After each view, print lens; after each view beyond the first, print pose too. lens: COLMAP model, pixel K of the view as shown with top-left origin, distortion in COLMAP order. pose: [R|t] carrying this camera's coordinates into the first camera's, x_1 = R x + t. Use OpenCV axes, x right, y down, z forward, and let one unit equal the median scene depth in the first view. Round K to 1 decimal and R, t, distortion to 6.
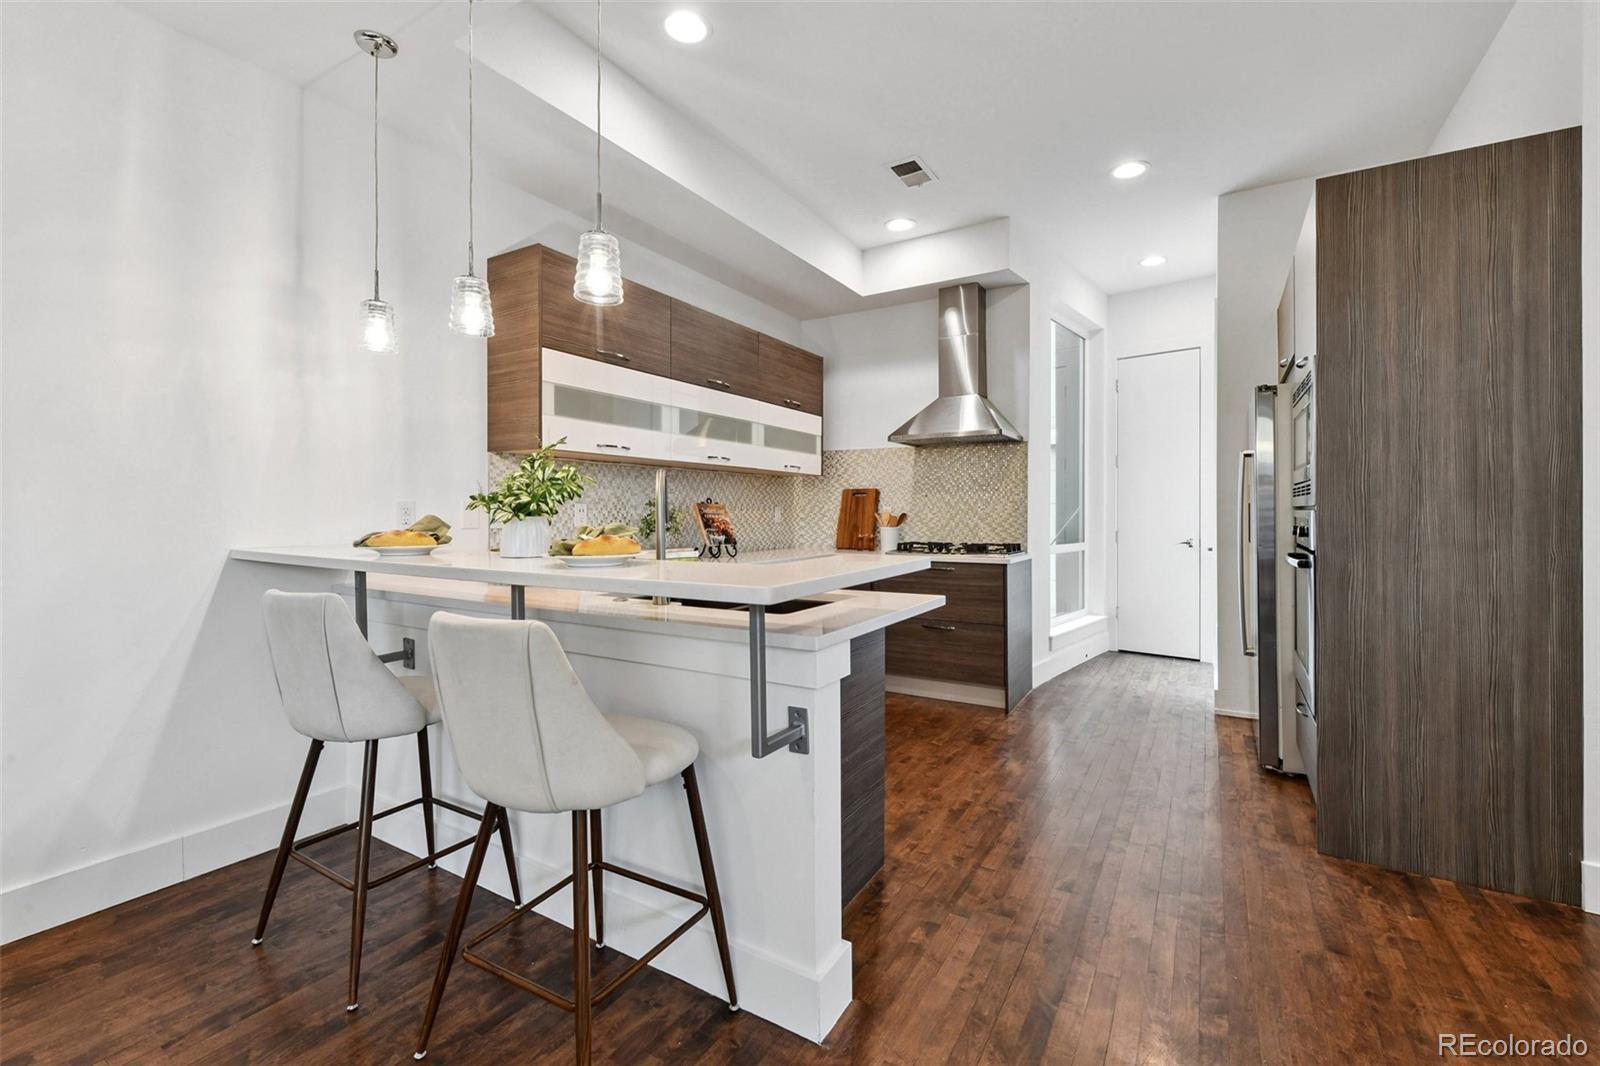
lens RADIAL K [[669.0, 0, 806.5], [0, 669.0, 515.6], [0, 0, 1]] dist [0.001790, 0.000469]
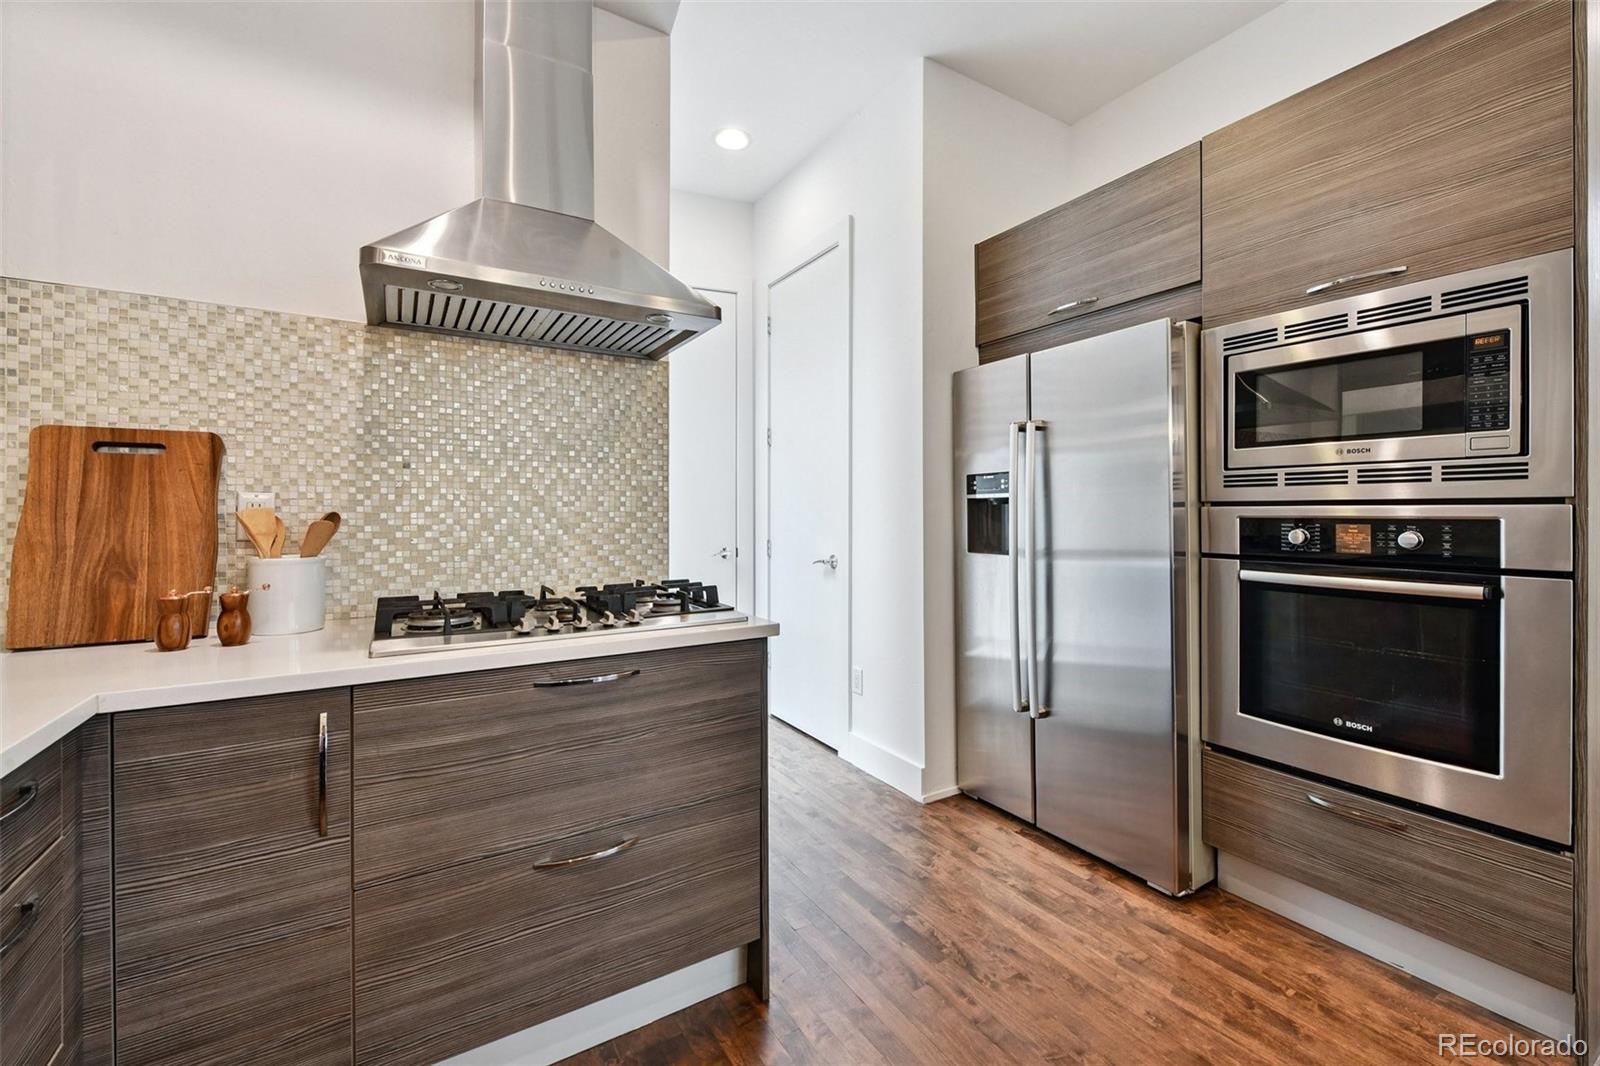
lens RADIAL K [[669.0, 0, 806.5], [0, 669.0, 515.6], [0, 0, 1]] dist [0.001790, 0.000469]
pose [[0.462281, -0.005370, 0.886717, -0.043122], [0.005552, 0.999980, 0.003162, -0.002157], [-0.886716, 0.003461, 0.462301, 0.633289]]
